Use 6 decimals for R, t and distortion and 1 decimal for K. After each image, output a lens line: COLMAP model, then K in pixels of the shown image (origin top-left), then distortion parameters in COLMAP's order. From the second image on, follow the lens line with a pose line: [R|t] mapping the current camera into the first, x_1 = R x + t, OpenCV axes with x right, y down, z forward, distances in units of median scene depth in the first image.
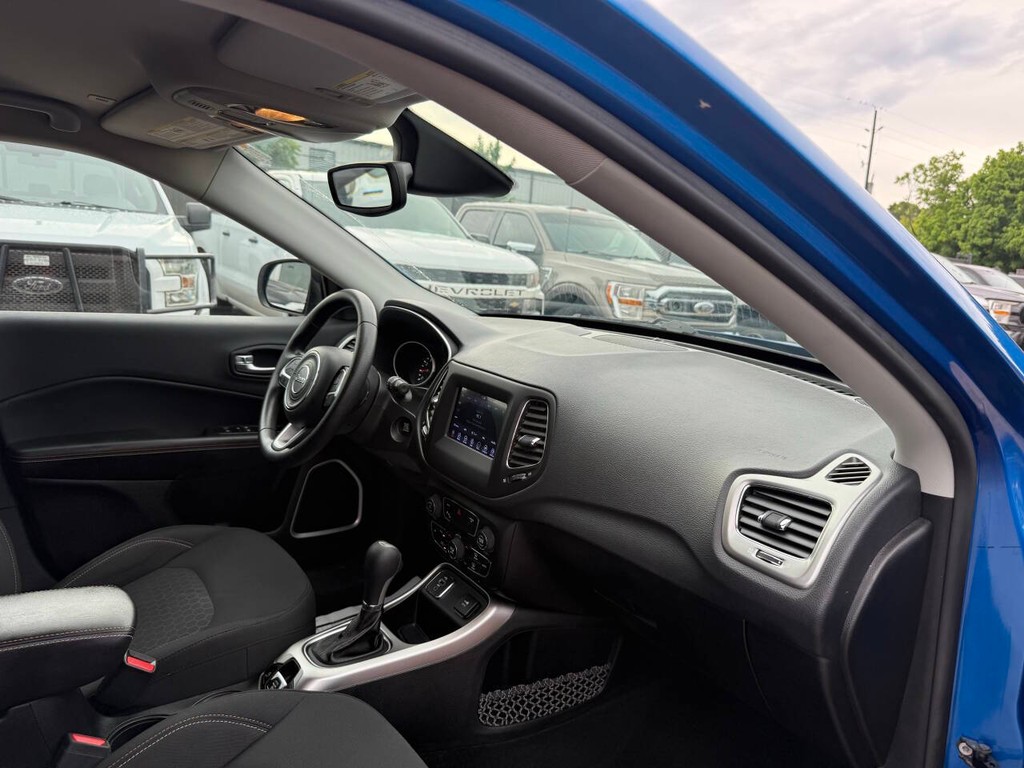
lens RADIAL K [[722.2, 0, 517.3], [0, 722.2, 392.7], [0, 0, 1]] dist [0.044258, -0.055023]
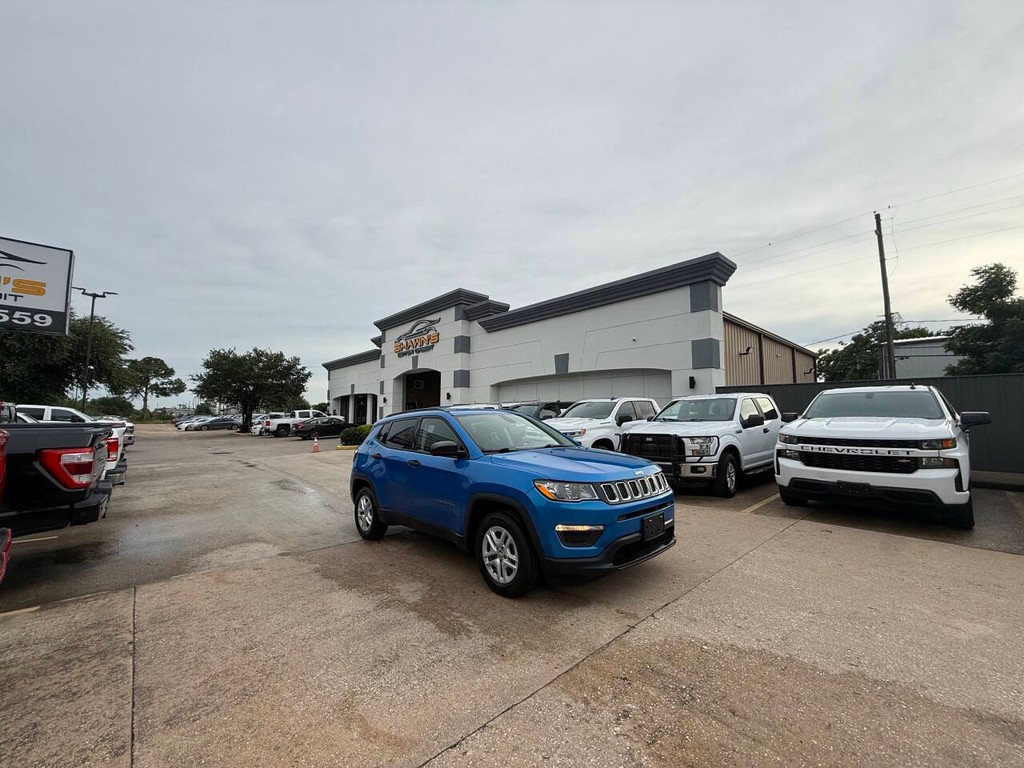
lens RADIAL K [[406.9, 0, 510.5], [0, 406.9, 388.9], [0, 0, 1]] dist [0.000727, -0.001276]
pose [[0.131099, -0.148972, -0.980112, 0.099299], [-0.170732, 0.970481, -0.170345, 0.002033], [0.976557, 0.189669, 0.101795, 0.012050]]
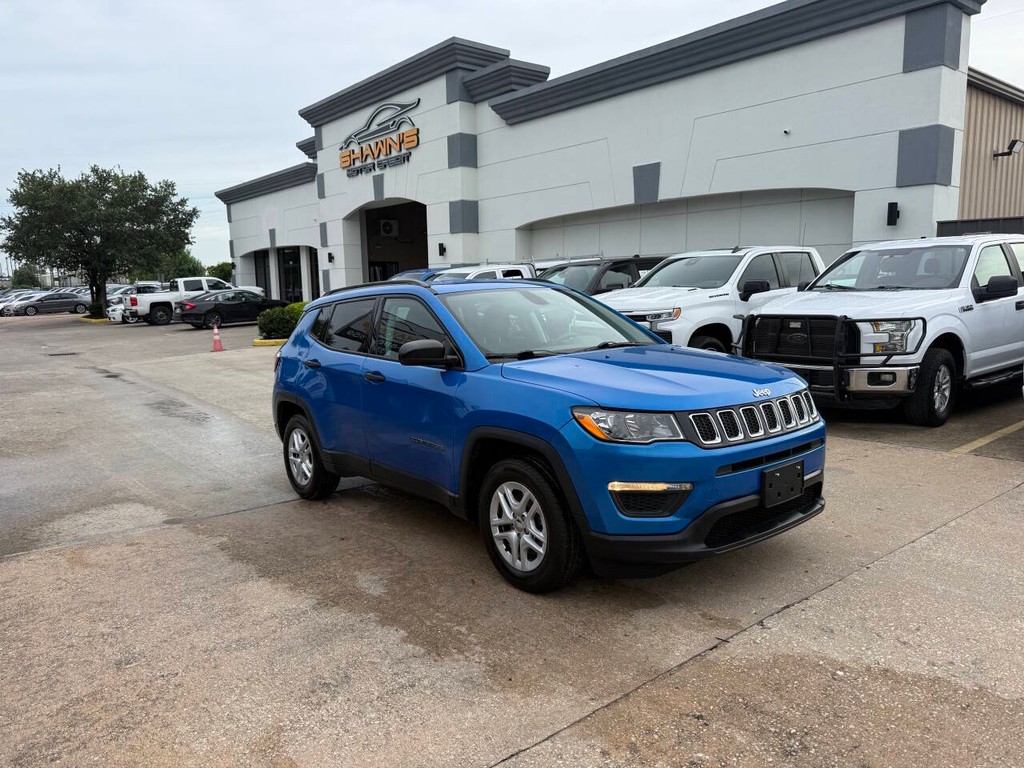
lens RADIAL K [[722.2, 0, 512.3], [0, 722.2, 388.6], [0, 0, 1]] dist [0.044258, -0.055023]
pose [[0.068033, 0.062178, -0.995744, 0.100504], [-0.159747, 0.985858, 0.050646, 0.000062], [0.984811, 0.155622, 0.077003, 0.014837]]
